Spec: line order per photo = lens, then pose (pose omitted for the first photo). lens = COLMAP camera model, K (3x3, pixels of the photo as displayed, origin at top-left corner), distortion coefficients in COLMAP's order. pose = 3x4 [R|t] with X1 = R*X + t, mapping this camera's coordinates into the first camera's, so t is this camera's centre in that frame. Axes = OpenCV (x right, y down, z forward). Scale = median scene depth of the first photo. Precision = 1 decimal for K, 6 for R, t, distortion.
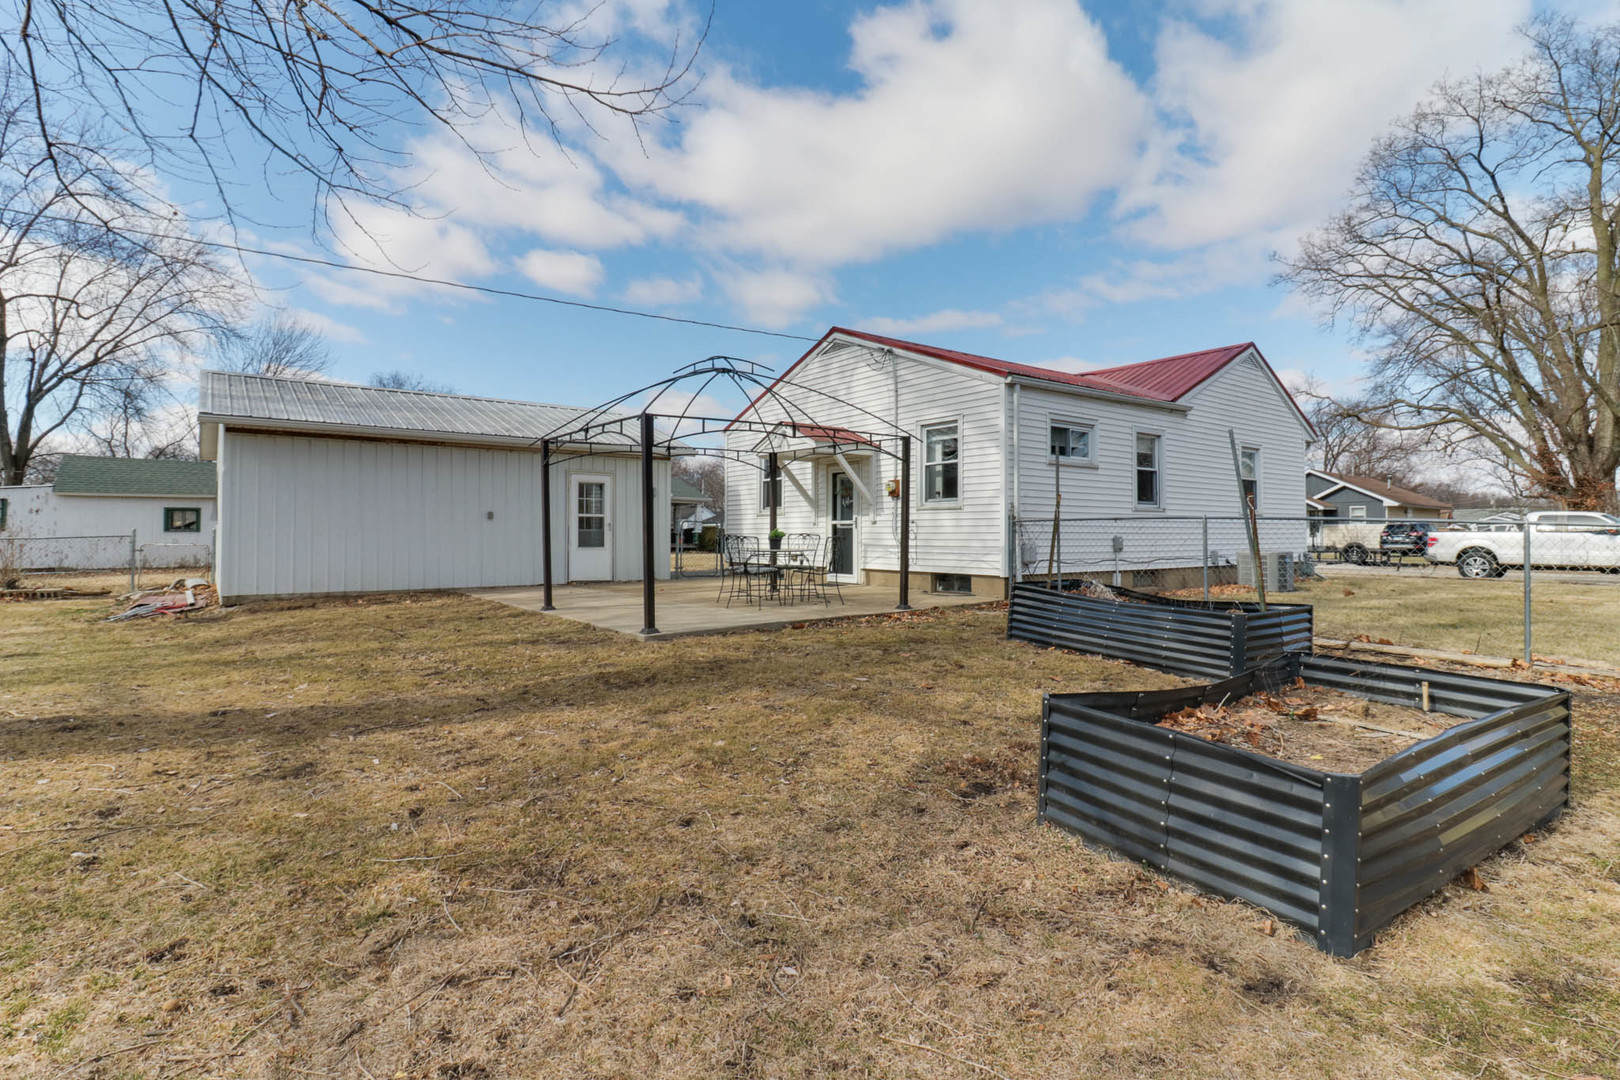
lens RADIAL K [[827.9, 0, 810.0], [0, 827.9, 540.0], [0, 0, 1]] dist [0.000112, 0.000001]
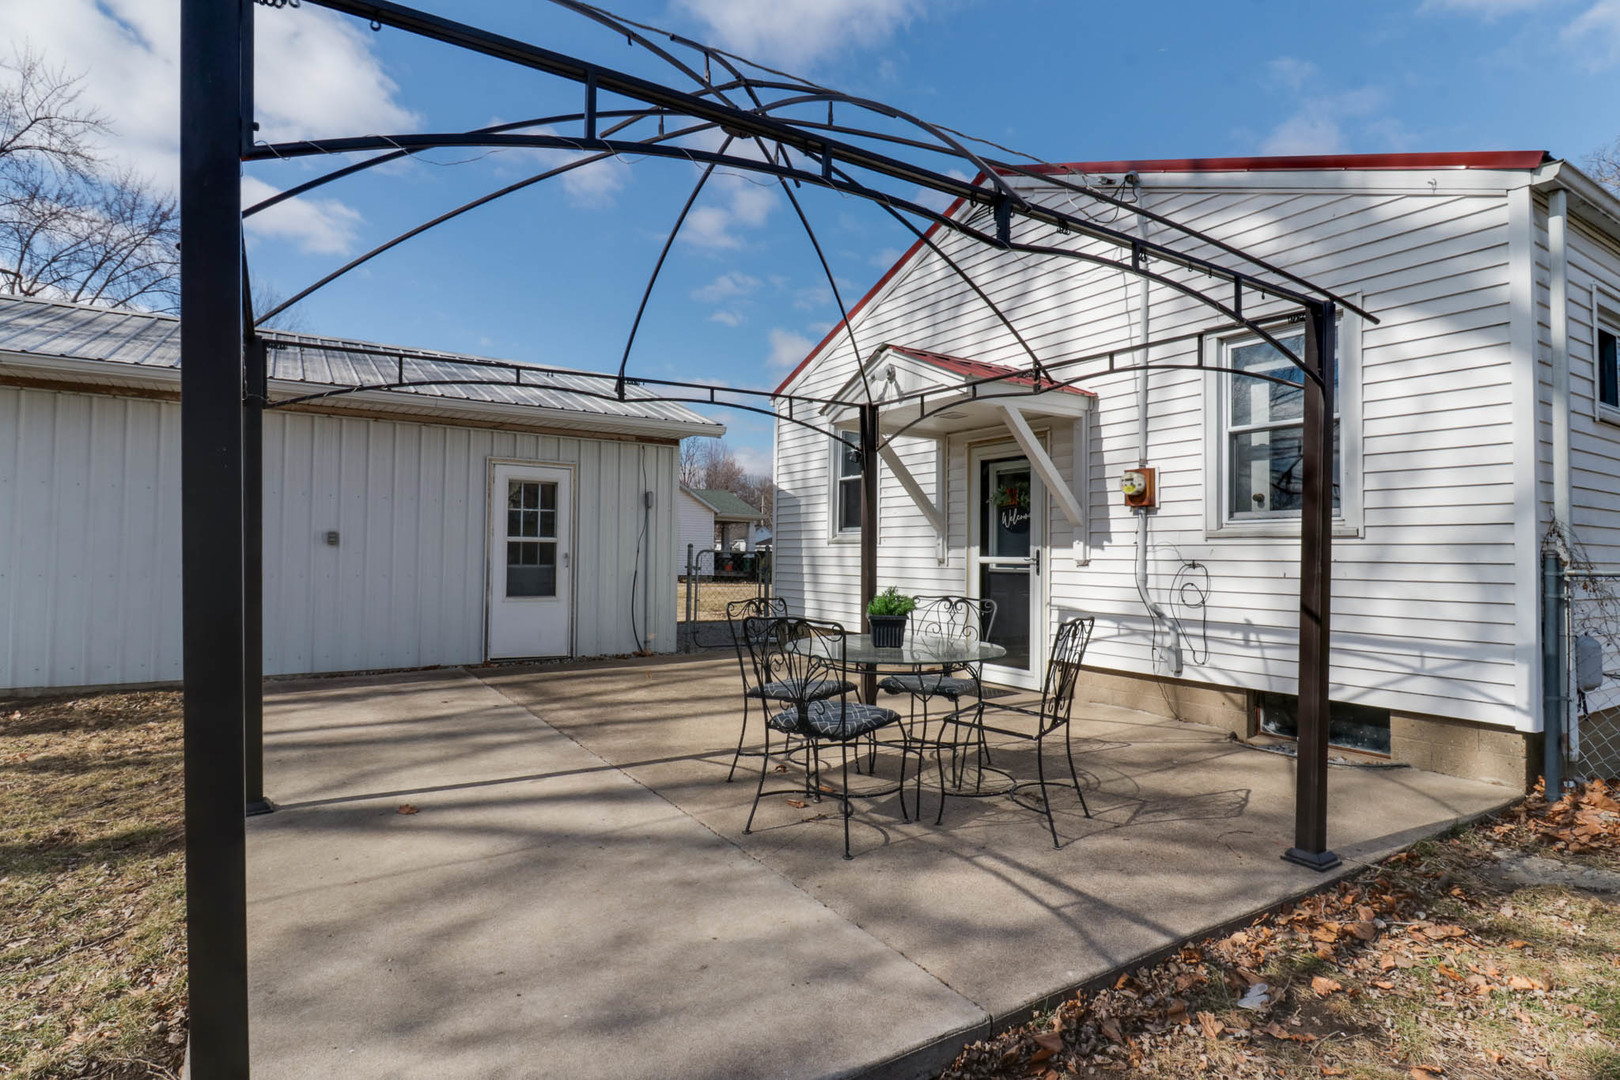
lens RADIAL K [[827.9, 0, 810.0], [0, 827.9, 540.0], [0, 0, 1]] dist [0.000112, 0.000001]
pose [[0.996870, 0.010073, -0.078409, -0.036224], [-0.011950, 0.999652, -0.023504, -0.020160], [0.078145, 0.024367, 0.996644, 0.499561]]
